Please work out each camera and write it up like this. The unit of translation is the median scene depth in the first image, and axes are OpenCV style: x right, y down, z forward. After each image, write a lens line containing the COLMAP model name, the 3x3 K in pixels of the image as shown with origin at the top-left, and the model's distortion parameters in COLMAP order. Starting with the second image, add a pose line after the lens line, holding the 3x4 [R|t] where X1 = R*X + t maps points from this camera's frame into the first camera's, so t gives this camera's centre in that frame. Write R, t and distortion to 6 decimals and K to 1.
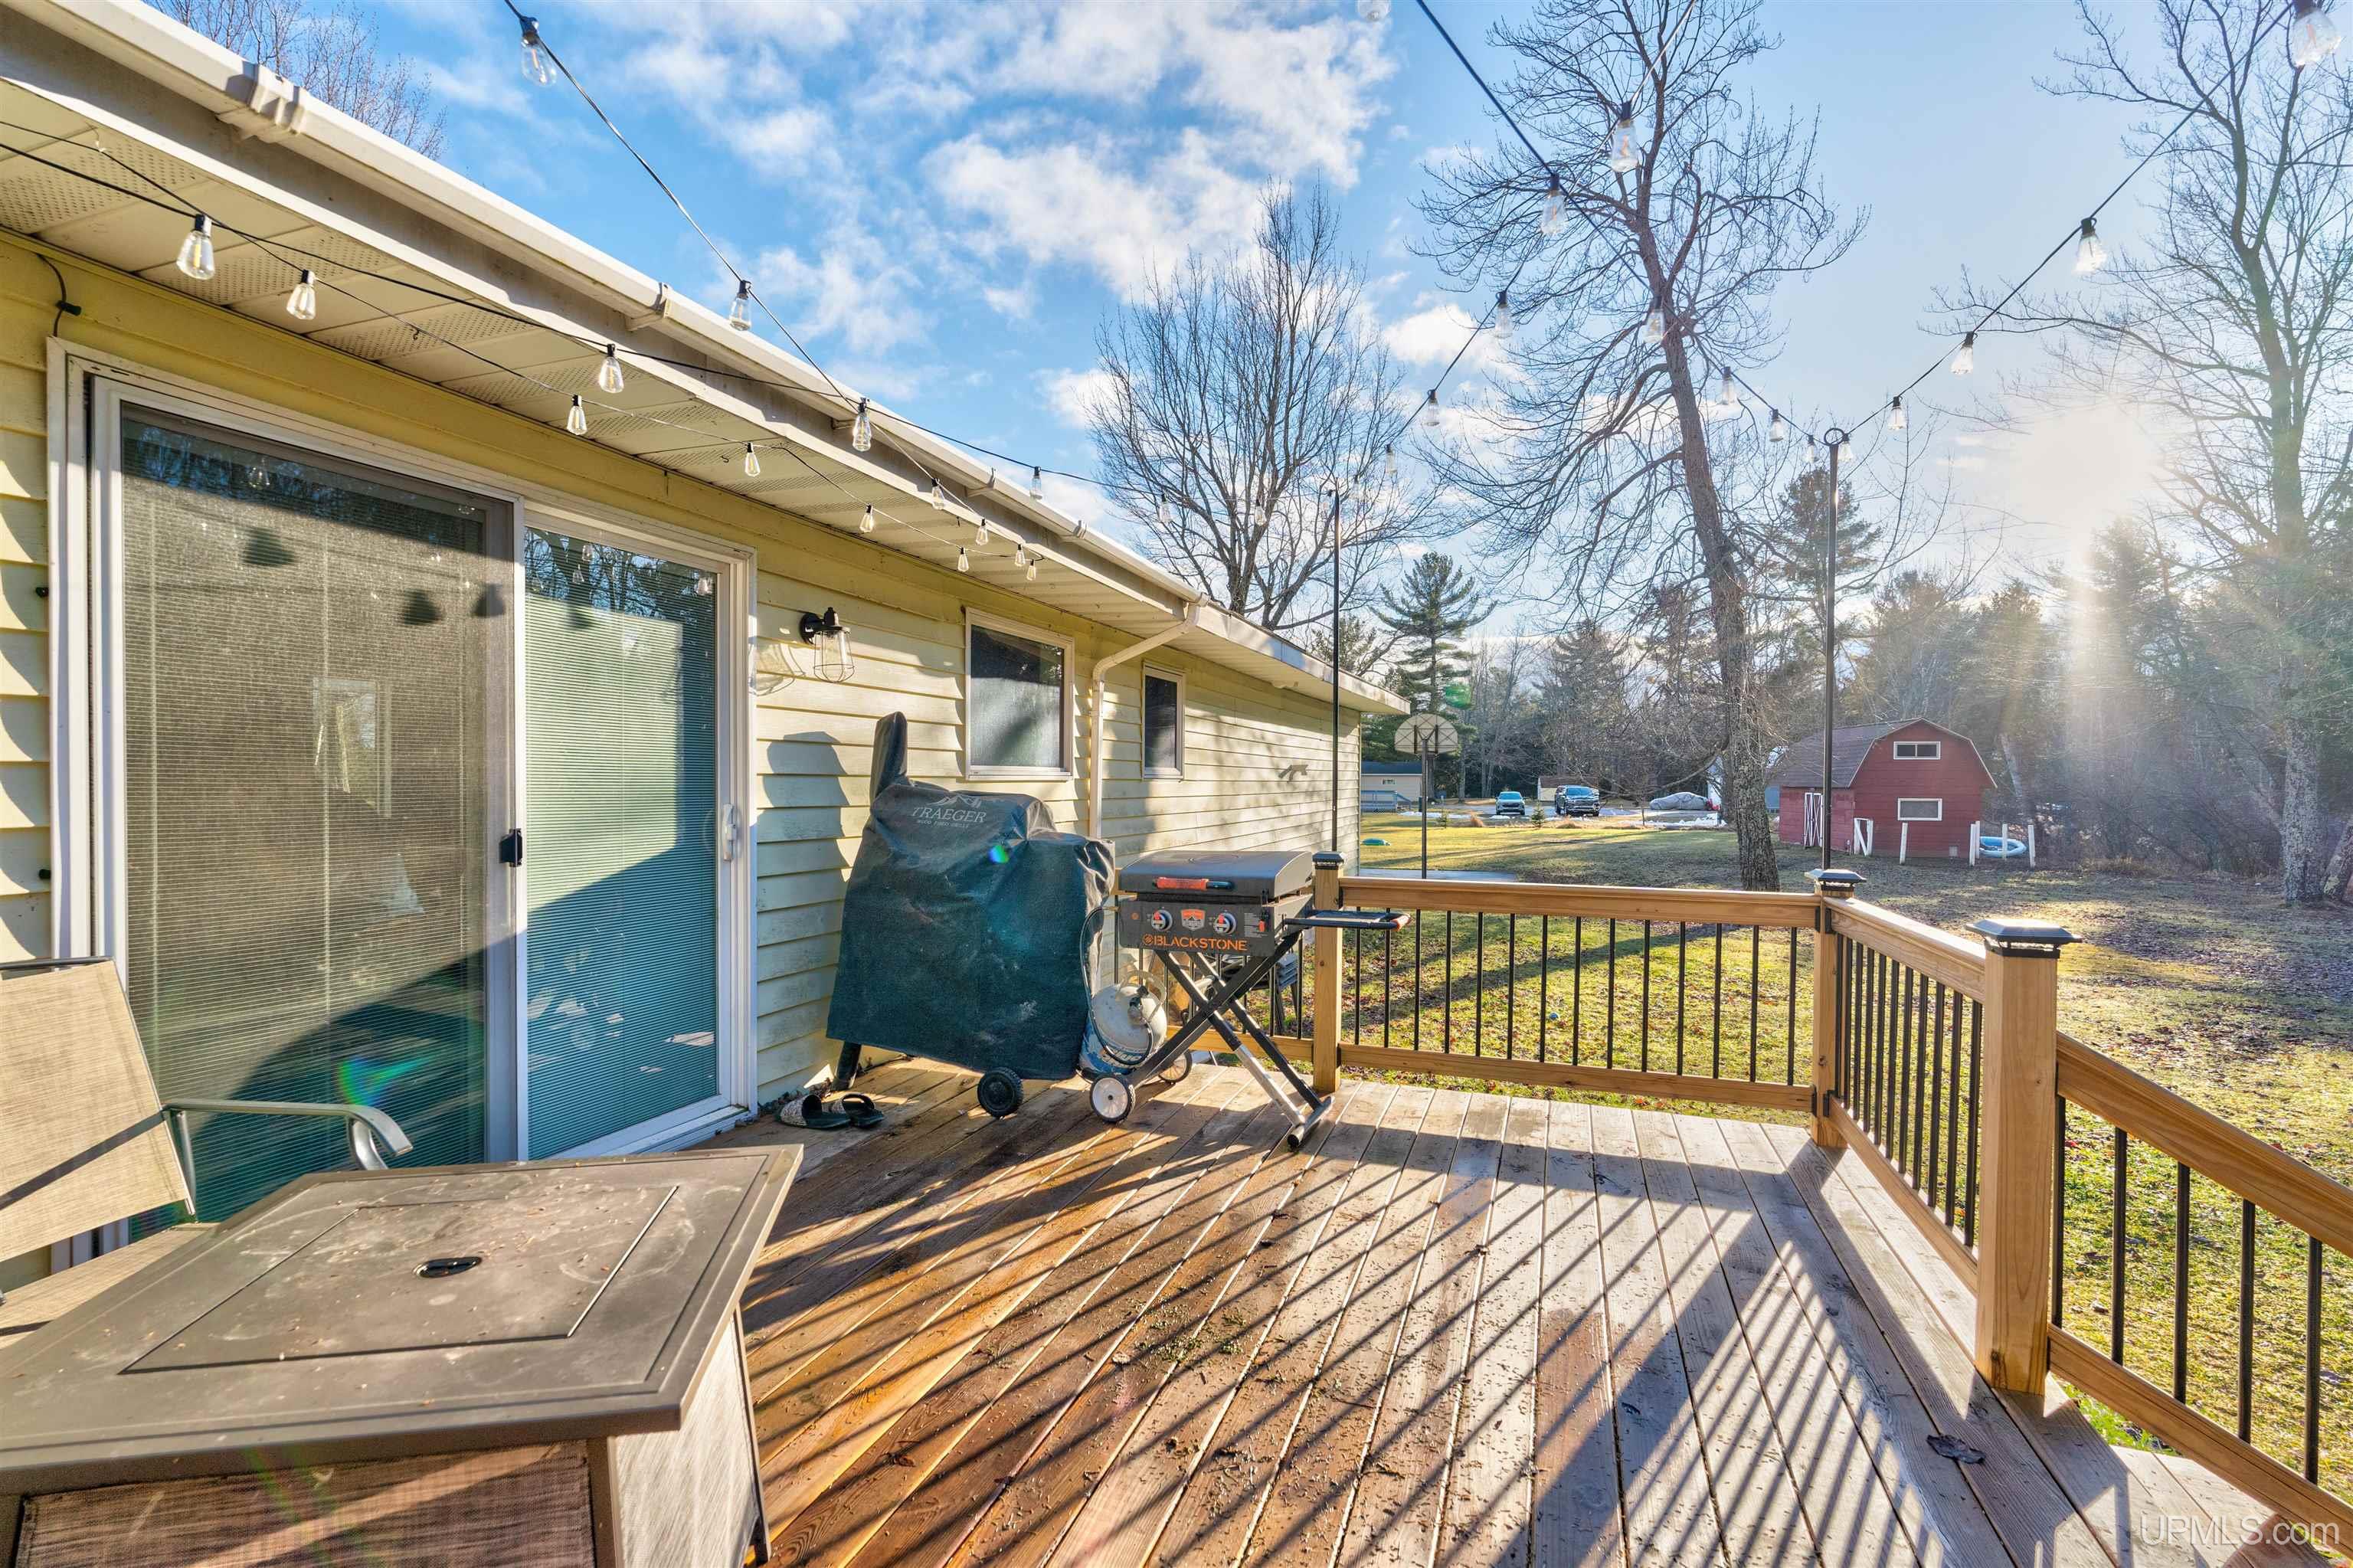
lens RADIAL K [[1034.3, 0, 1189.7], [0, 1034.3, 790.6], [0, 0, 1]] dist [-0.000406, 0.000571]
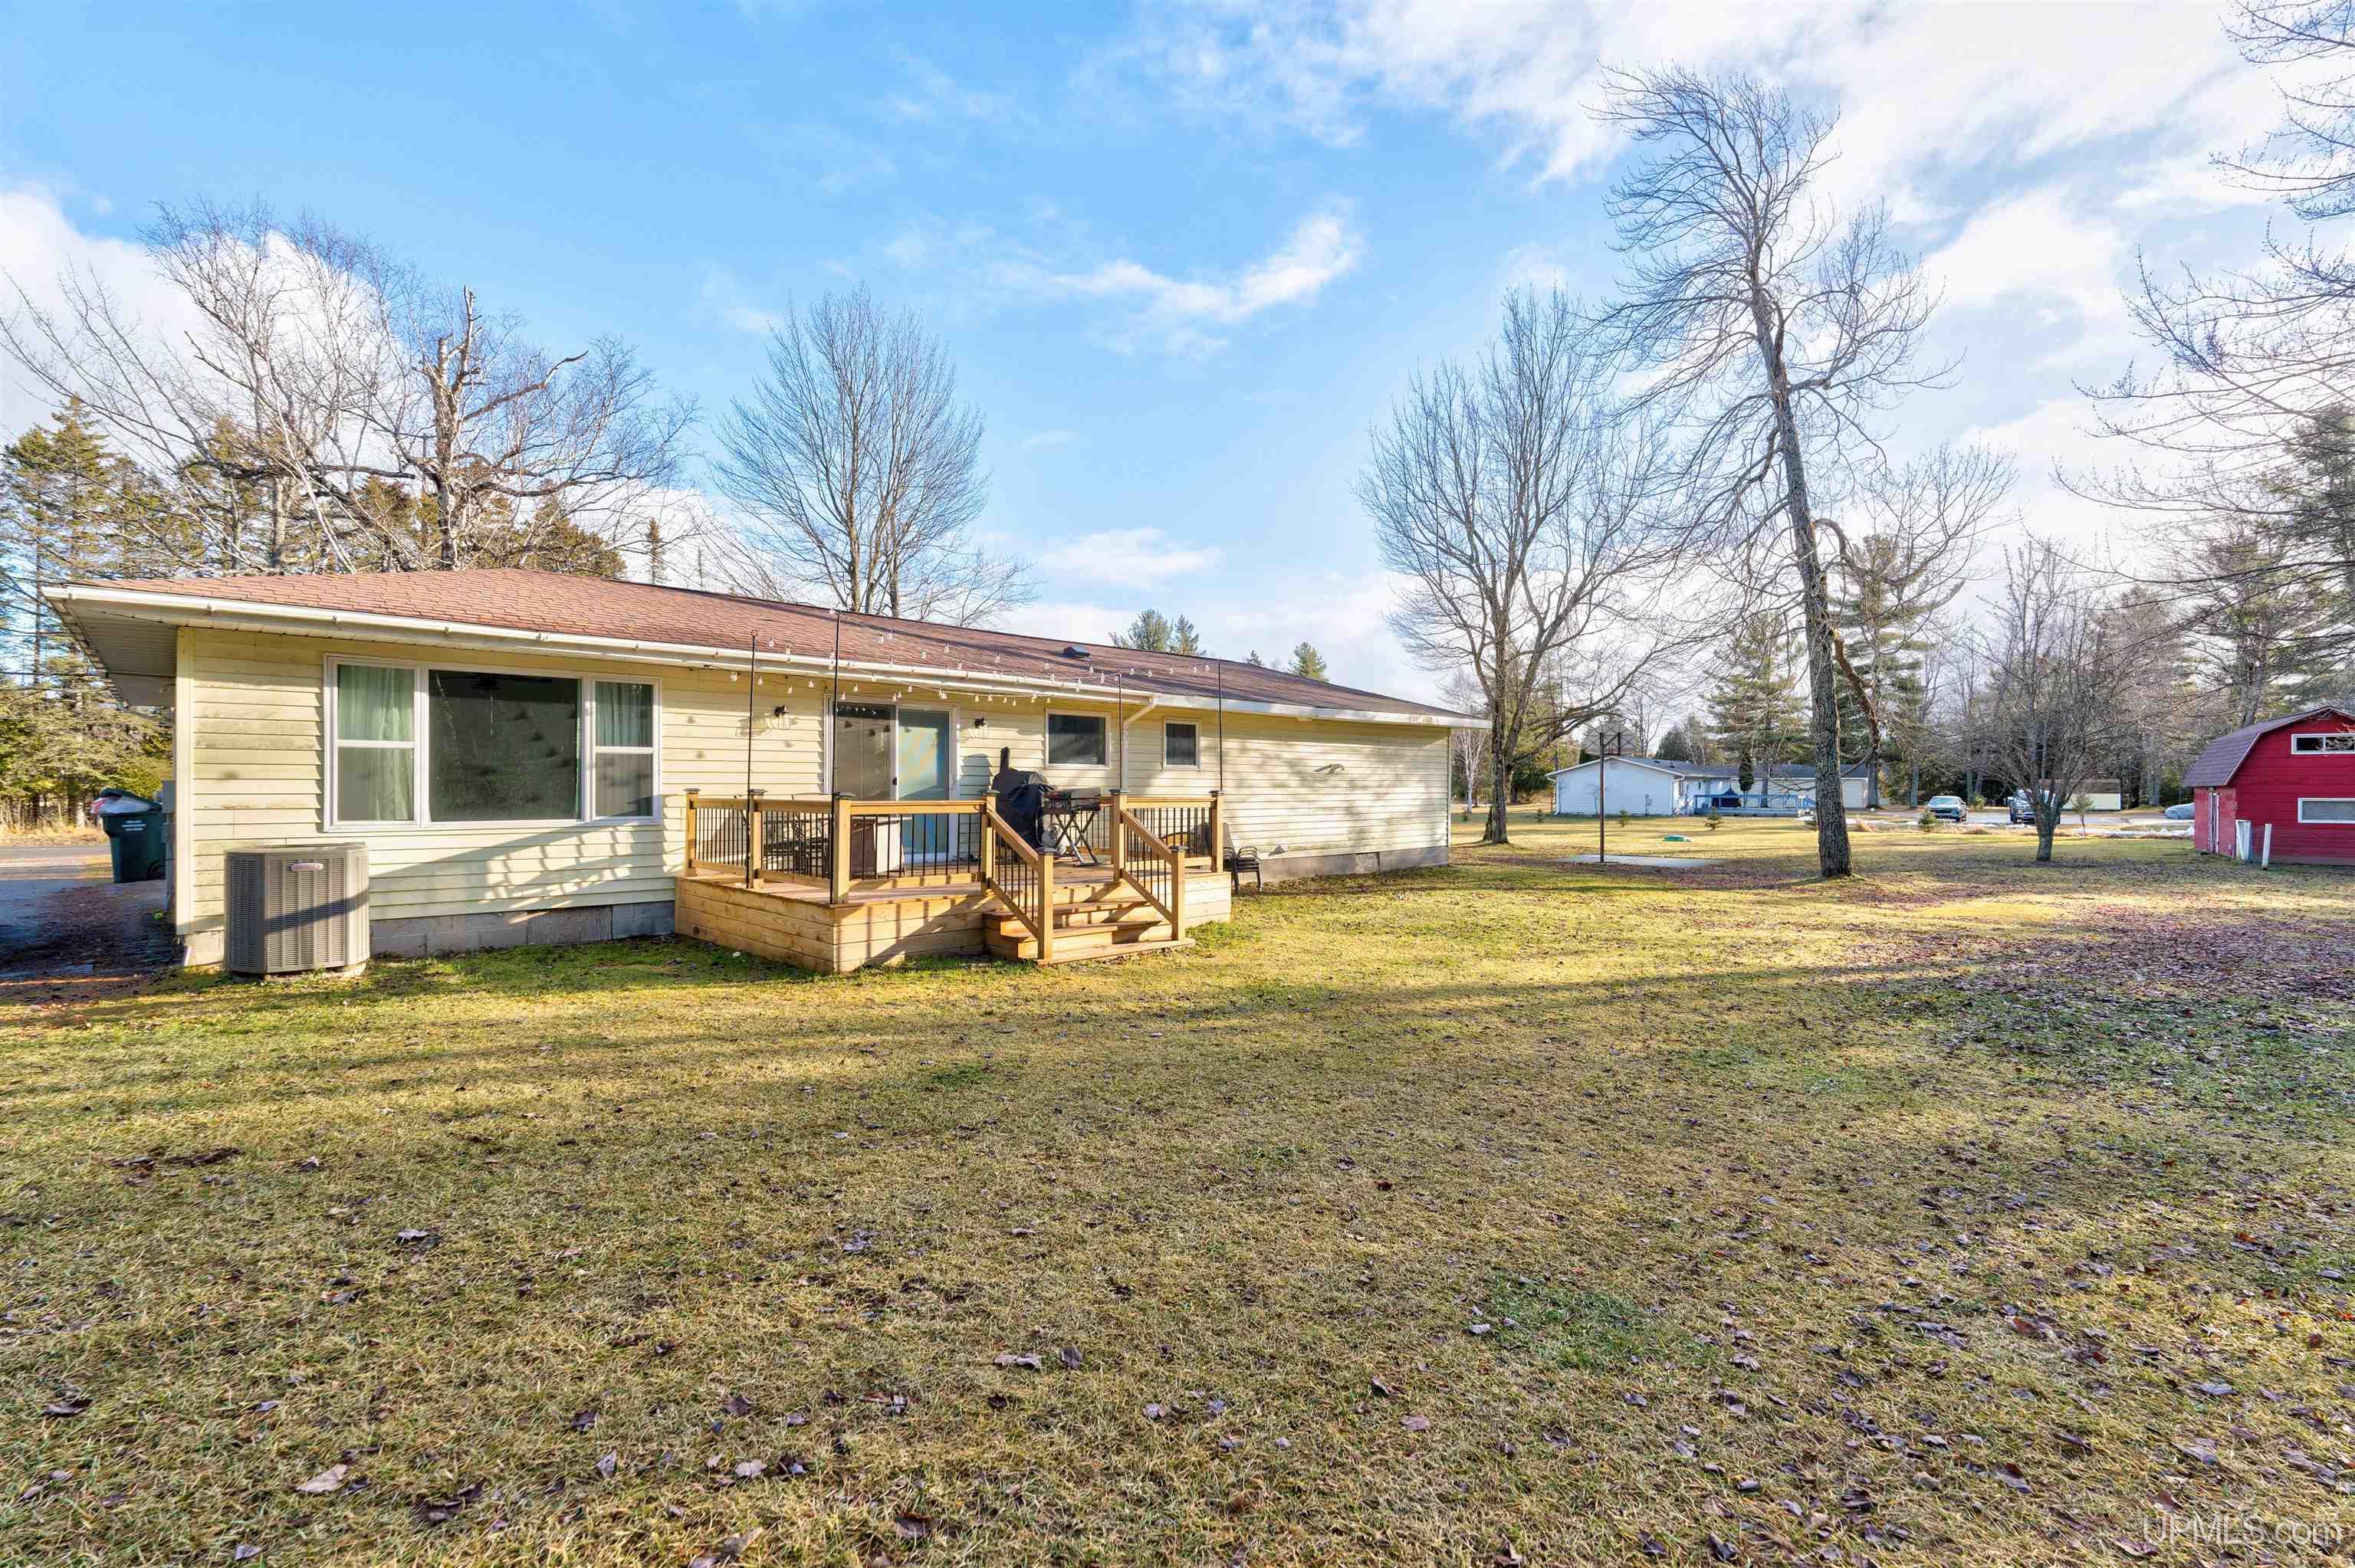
lens RADIAL K [[1035.0, 0, 1190.7], [0, 1035.0, 790.6], [0, 0, 1]] dist [-0.000406, 0.000571]
pose [[0.898132, 0.001453, -0.439723, 2.531543], [-0.004279, 0.999976, -0.005435, 0.115954], [0.439704, 0.006763, 0.898117, -2.527514]]
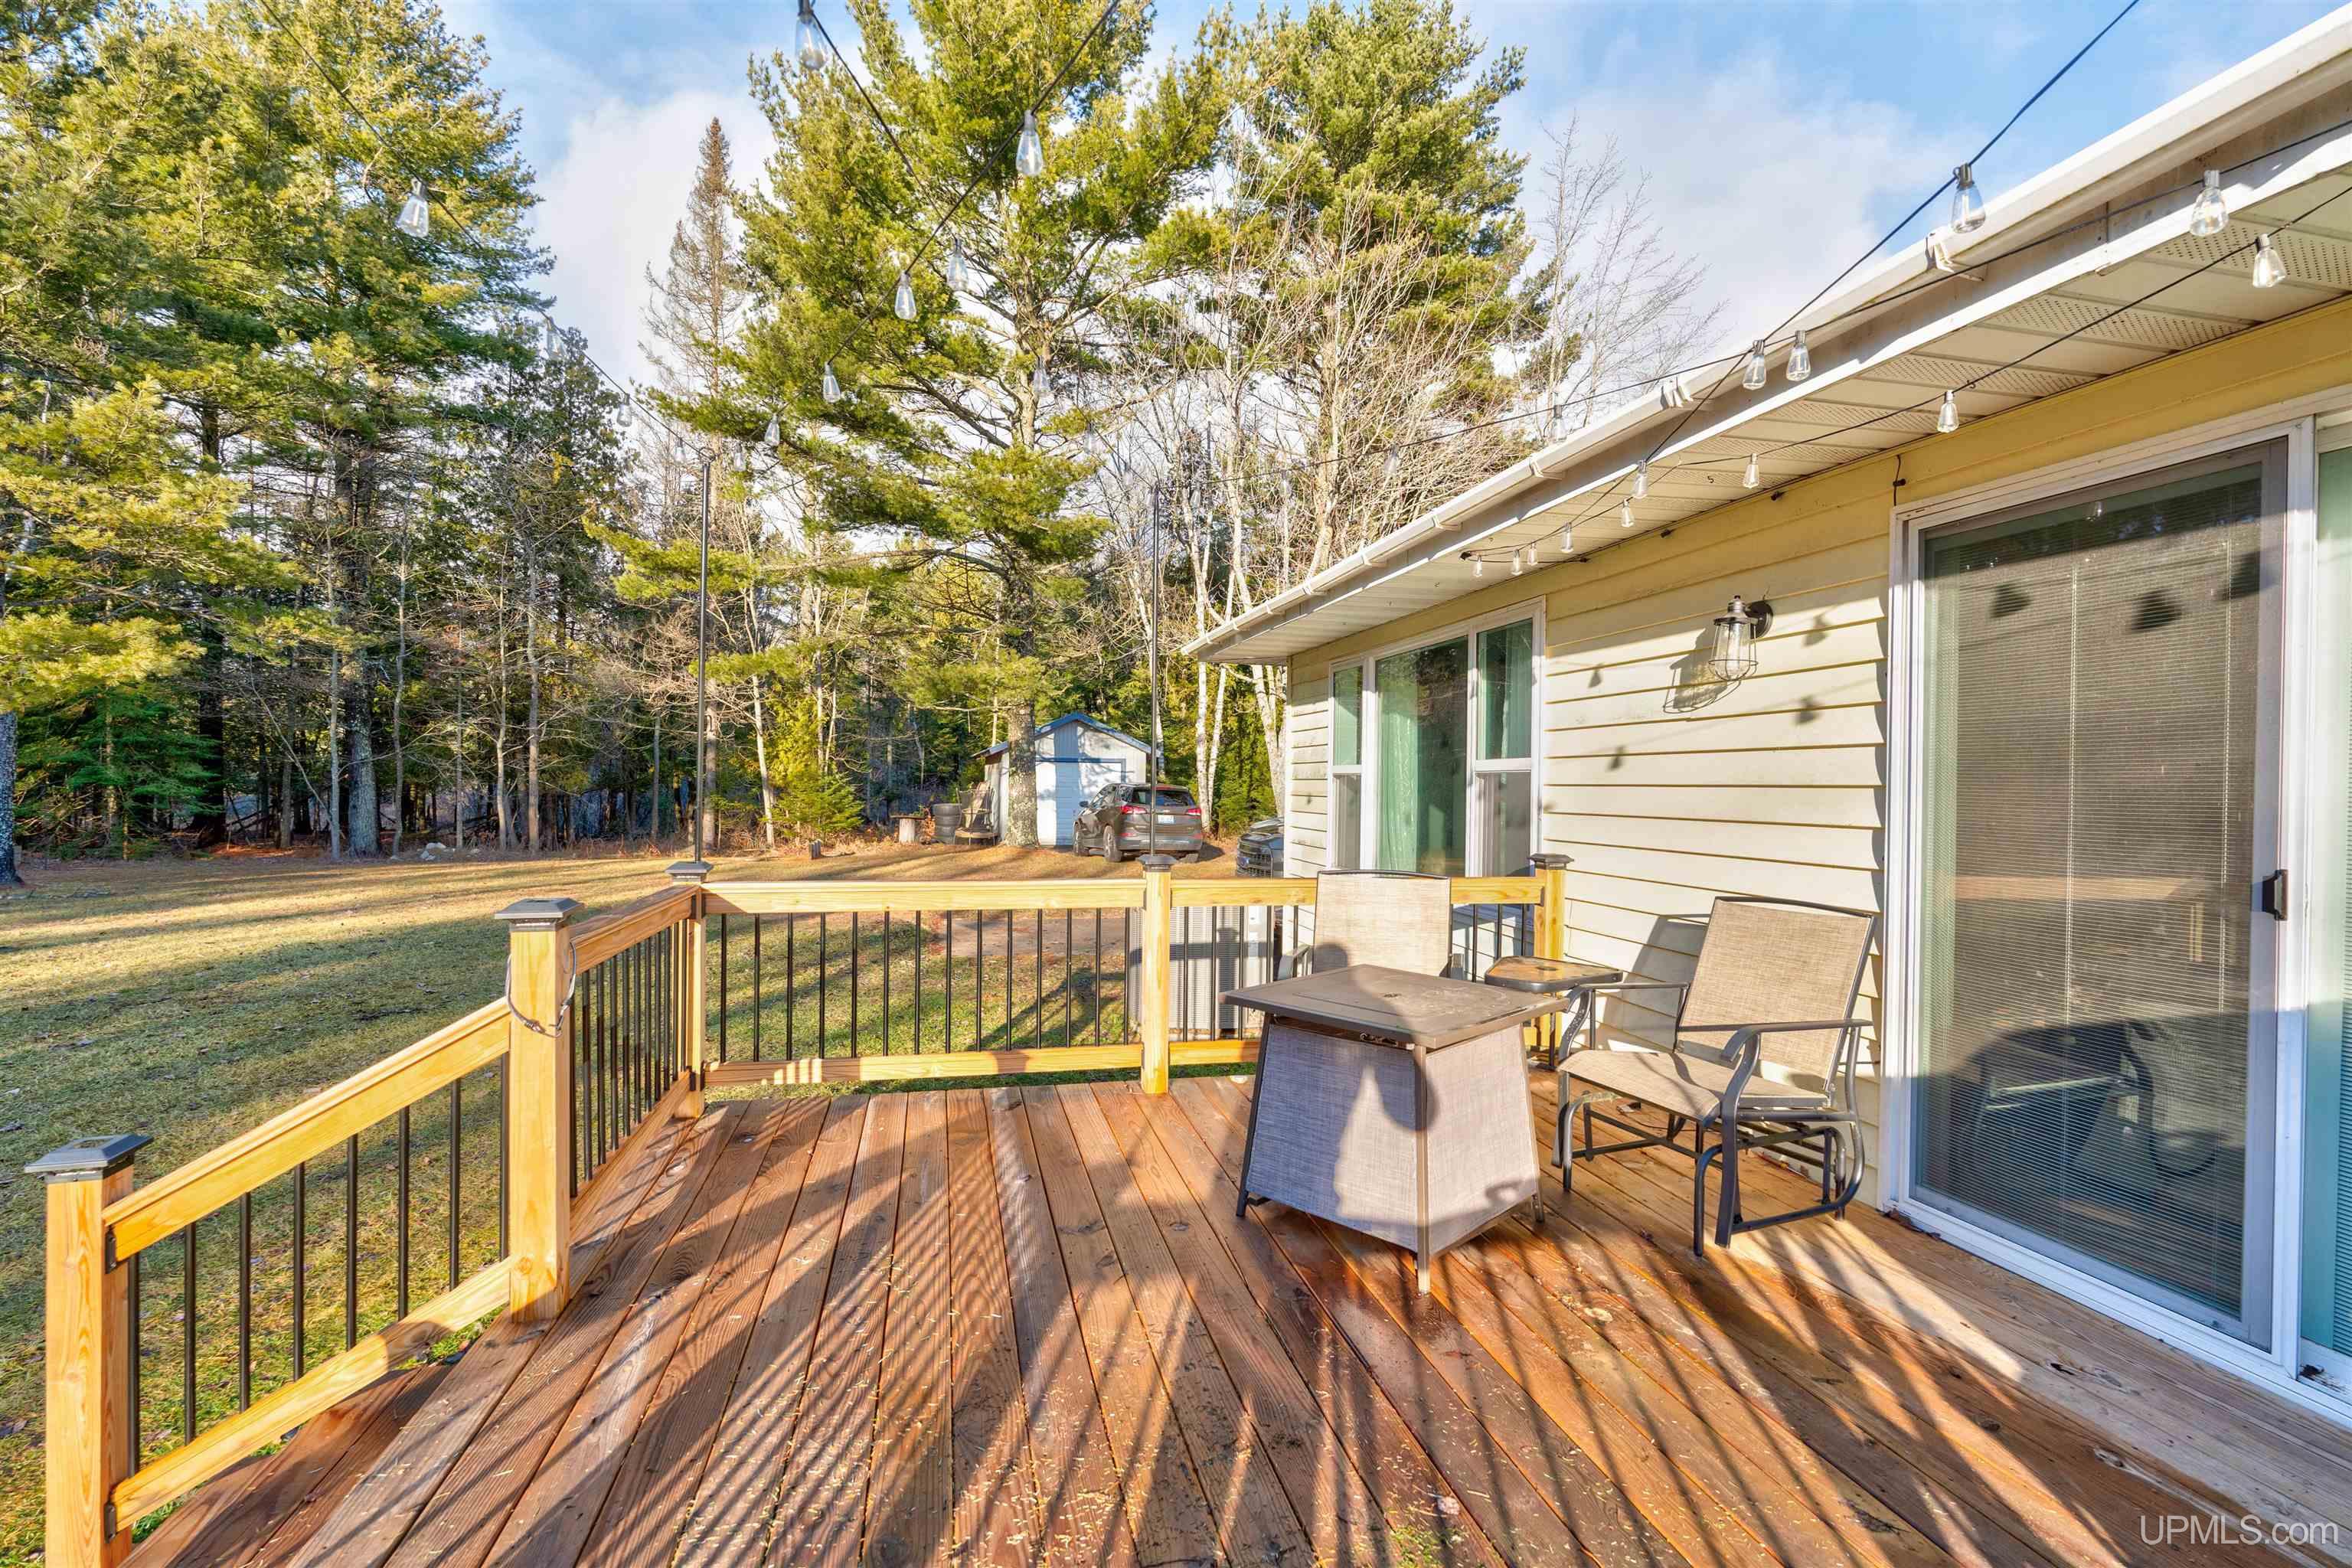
lens RADIAL K [[1033.8, 0, 1189.2], [0, 1033.8, 790.6], [0, 0, 1]] dist [-0.000406, 0.000571]
pose [[-0.841338, -0.008937, -0.540435, 0.390813], [-0.020606, 0.999667, 0.015549, -0.015091], [0.540116, 0.024218, -0.841242, 1.156541]]
